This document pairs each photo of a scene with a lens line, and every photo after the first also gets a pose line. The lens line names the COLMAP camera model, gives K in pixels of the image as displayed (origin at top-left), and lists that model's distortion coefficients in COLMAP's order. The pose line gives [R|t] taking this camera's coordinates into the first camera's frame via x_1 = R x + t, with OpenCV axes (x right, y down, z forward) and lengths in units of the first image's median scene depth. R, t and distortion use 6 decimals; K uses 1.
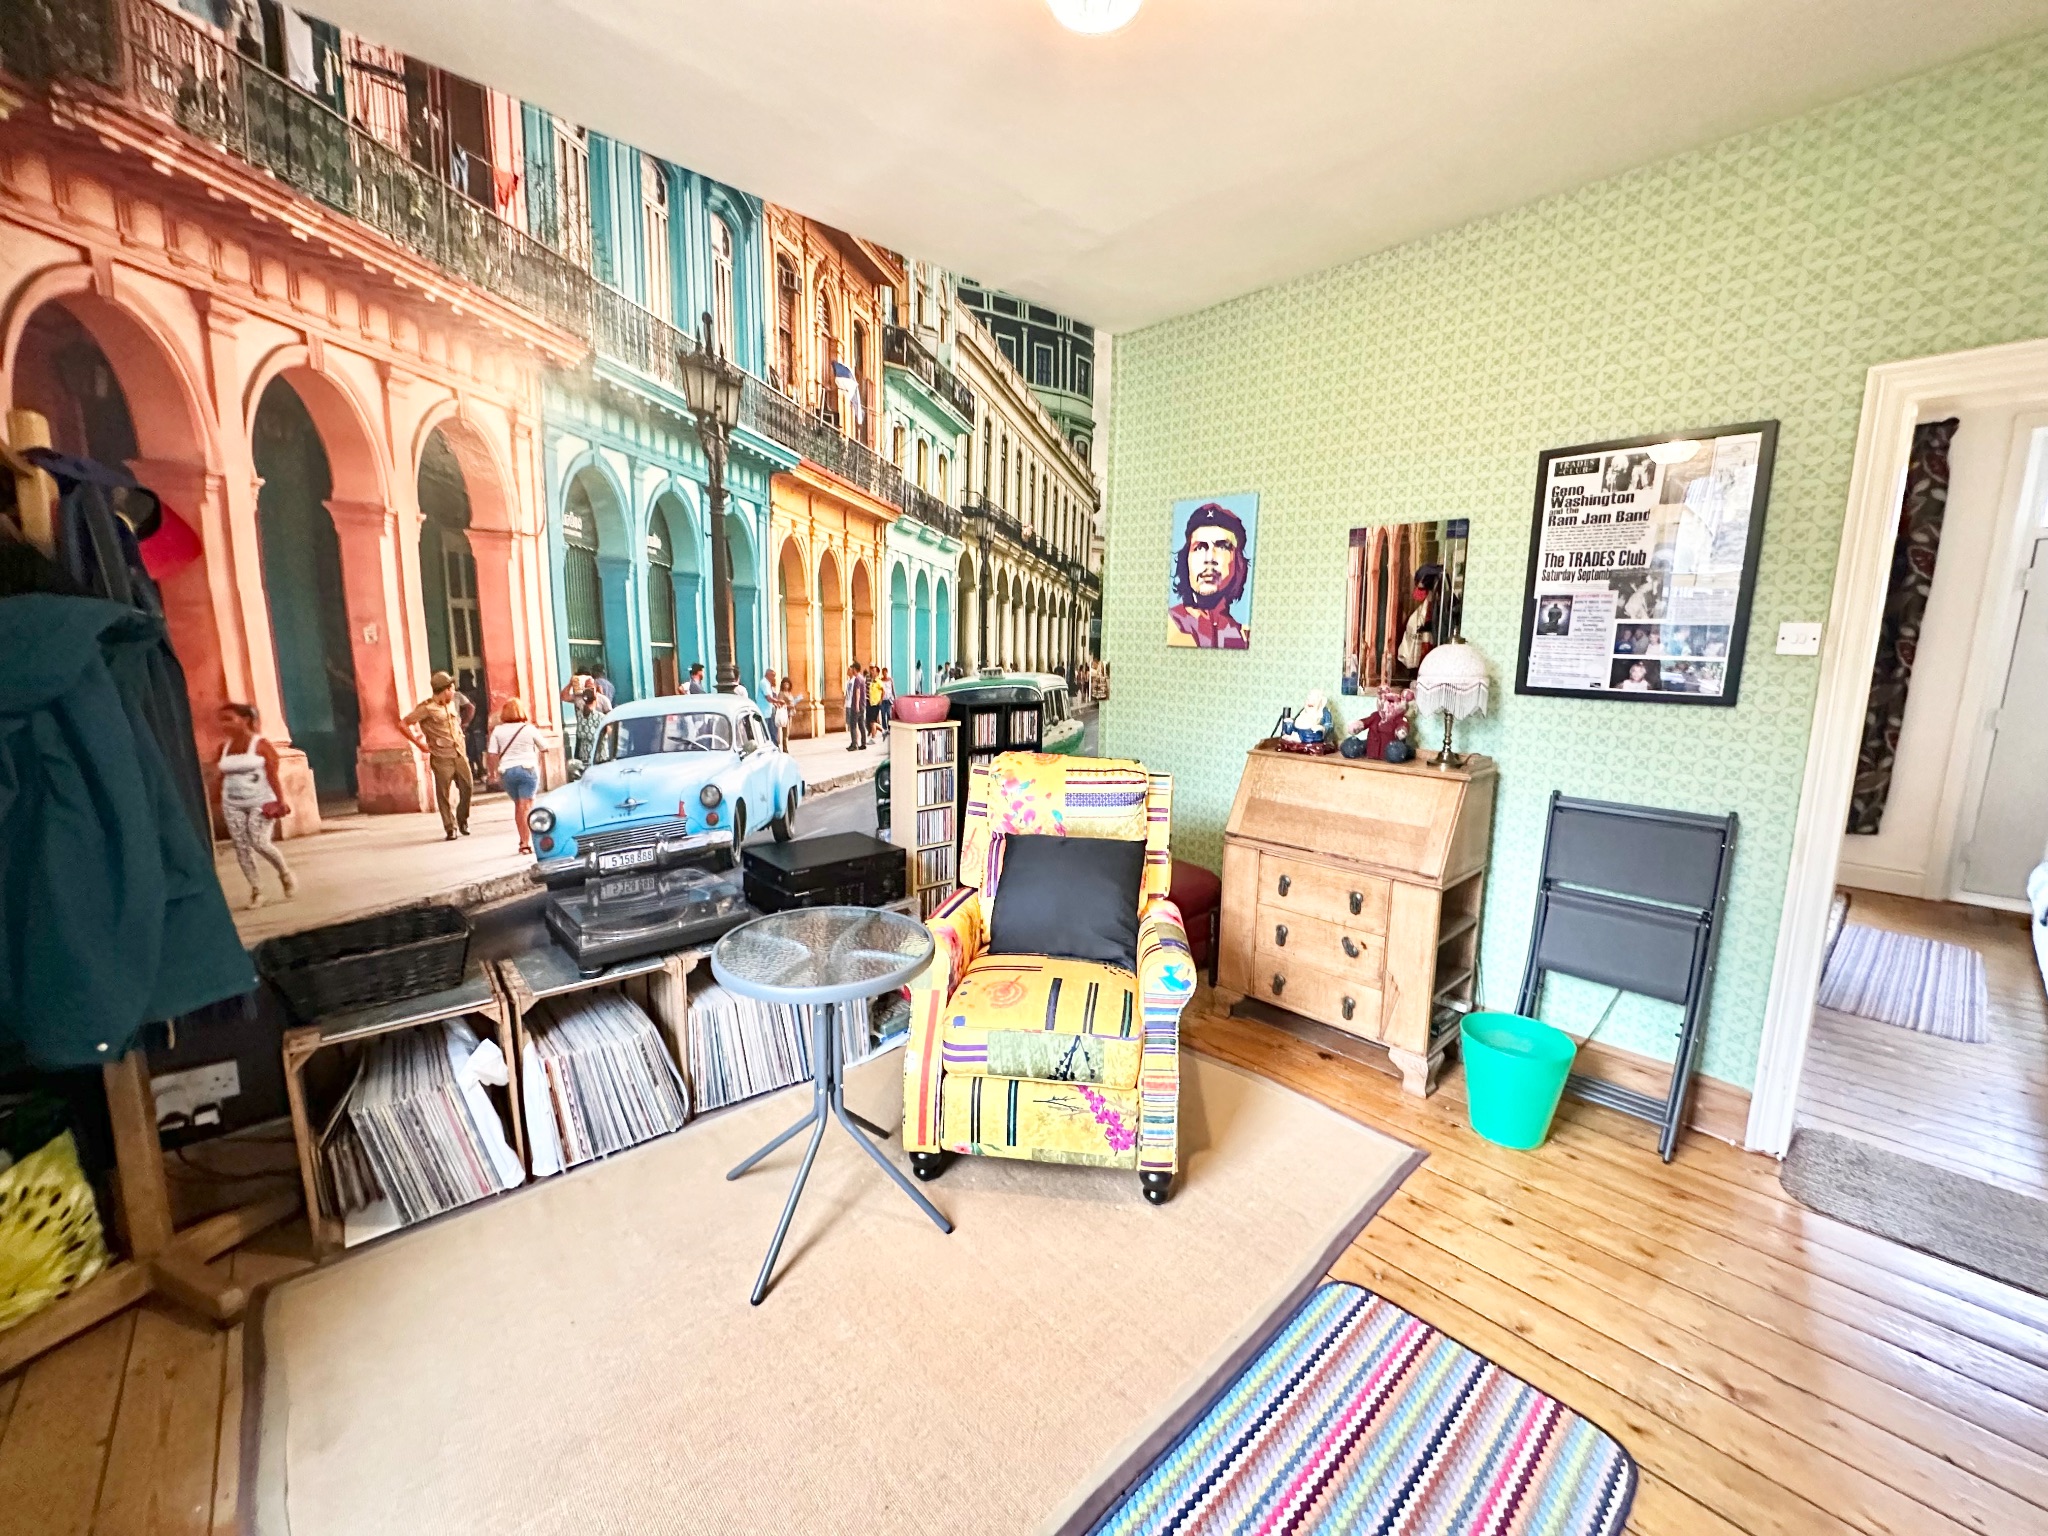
lens RADIAL K [[813.7, 0, 1027.6], [0, 813.7, 765.7], [0, 0, 1]] dist [-0.006156, 0.000776]
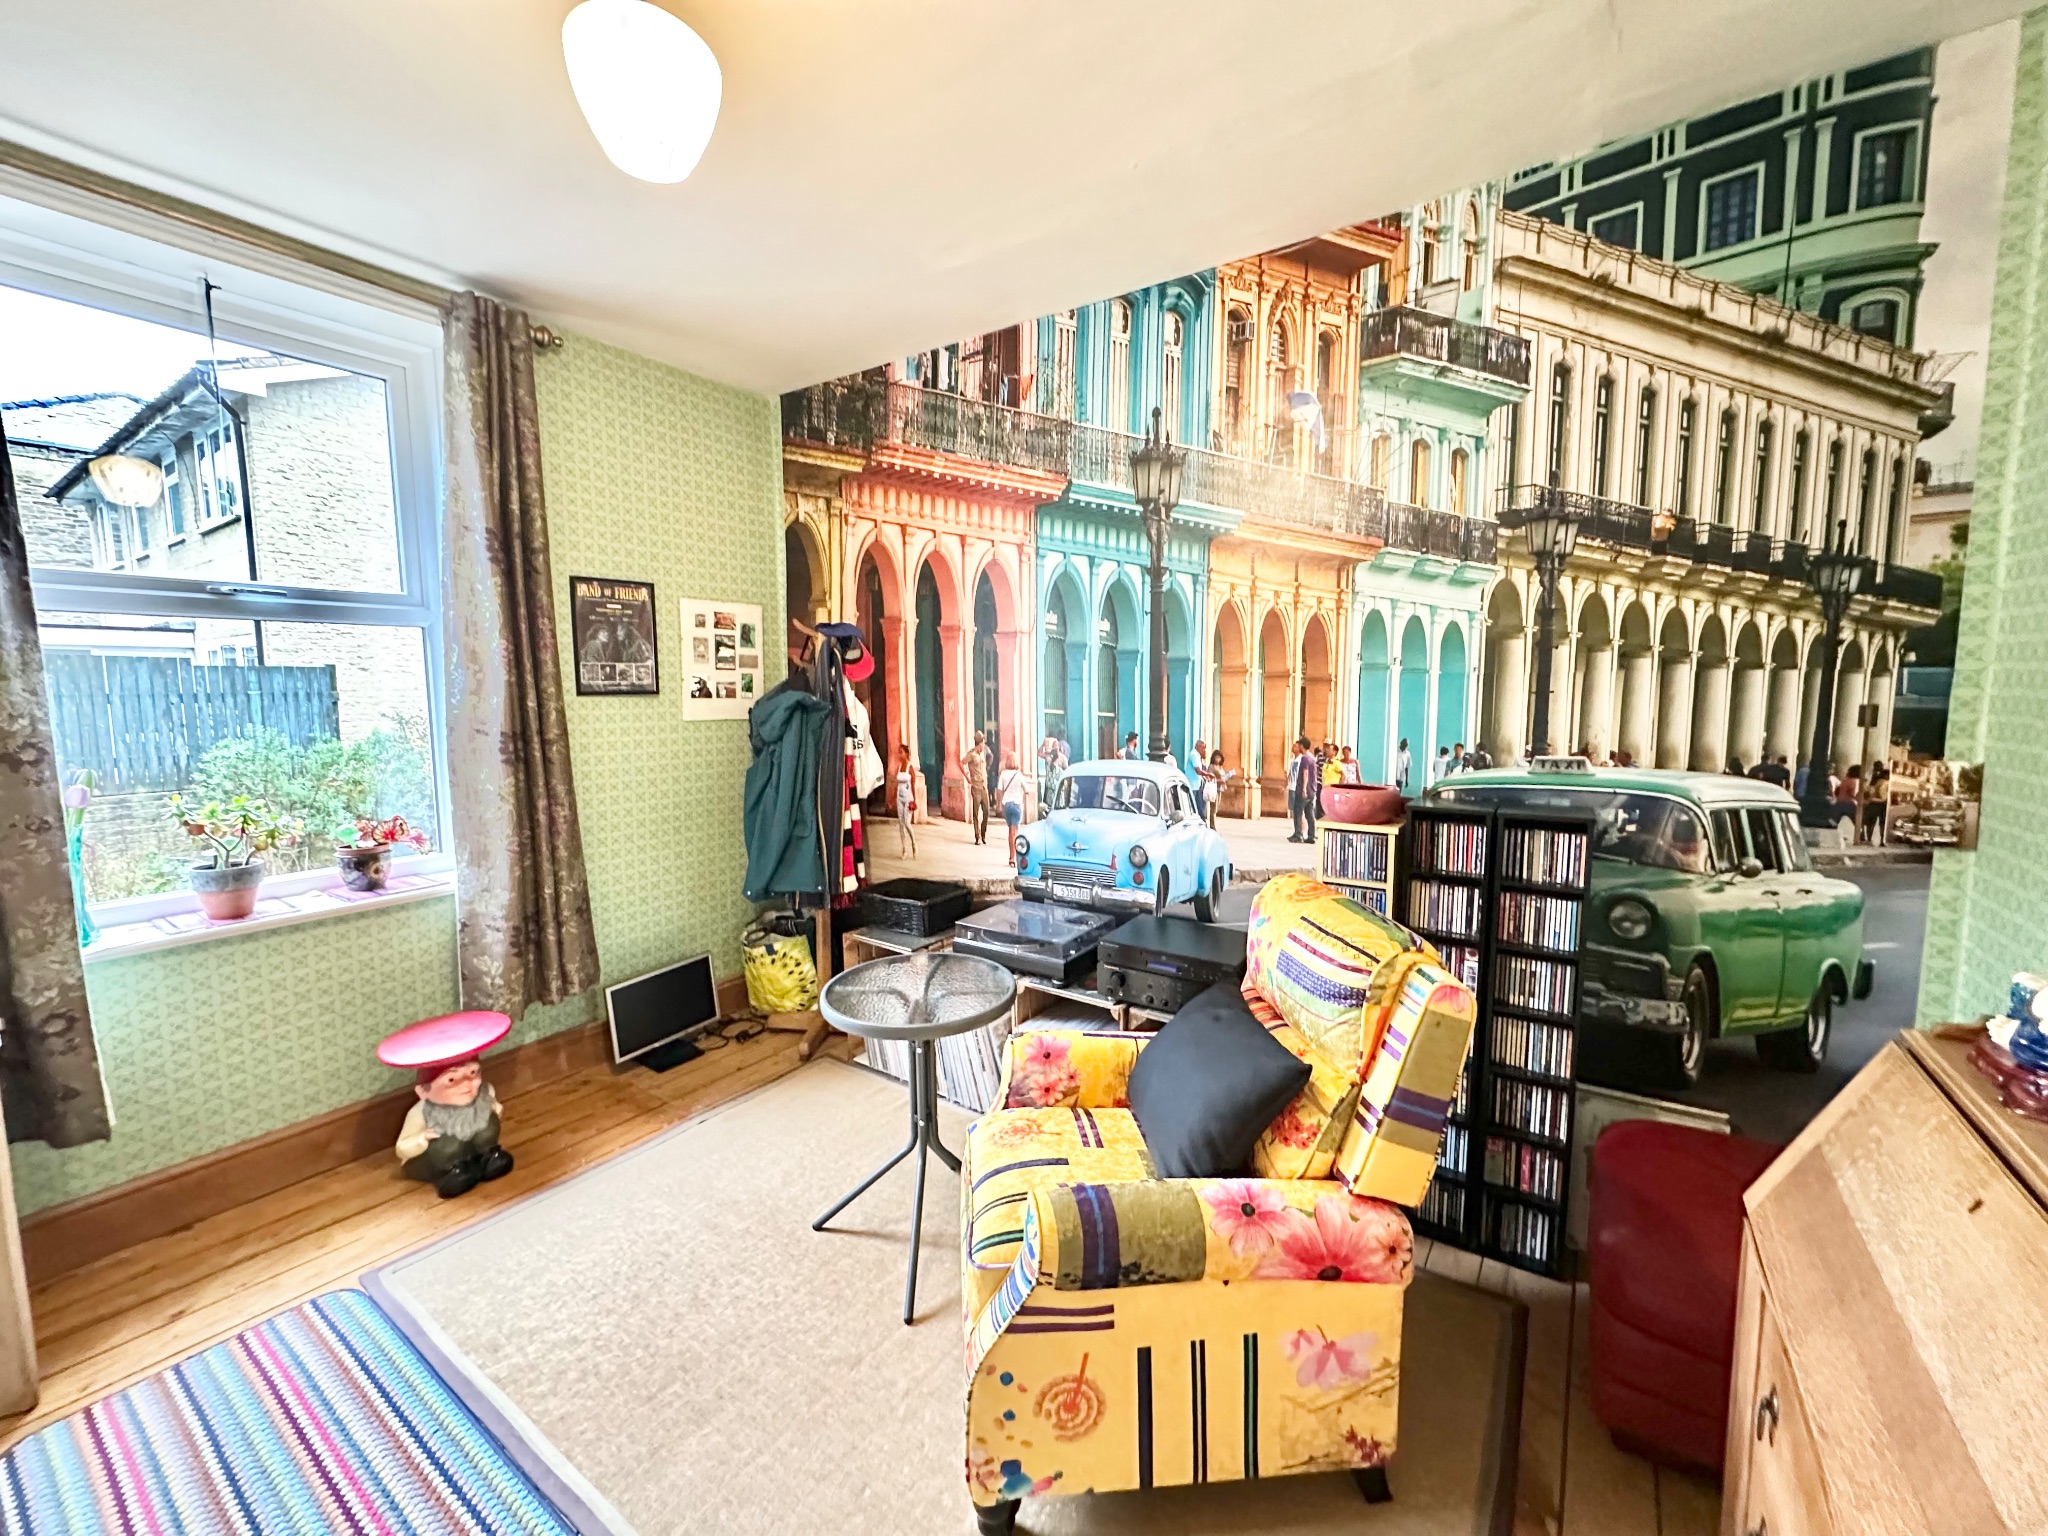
lens RADIAL K [[813.7, 0, 1028.4], [0, 813.7, 767.6], [0, 0, 1]] dist [-0.006156, 0.000776]
pose [[0.219496, 0.078955, -0.972413, 0.569464], [-0.145174, 0.988267, 0.047473, -0.101377], [0.964752, 0.130749, 0.228383, 0.575295]]
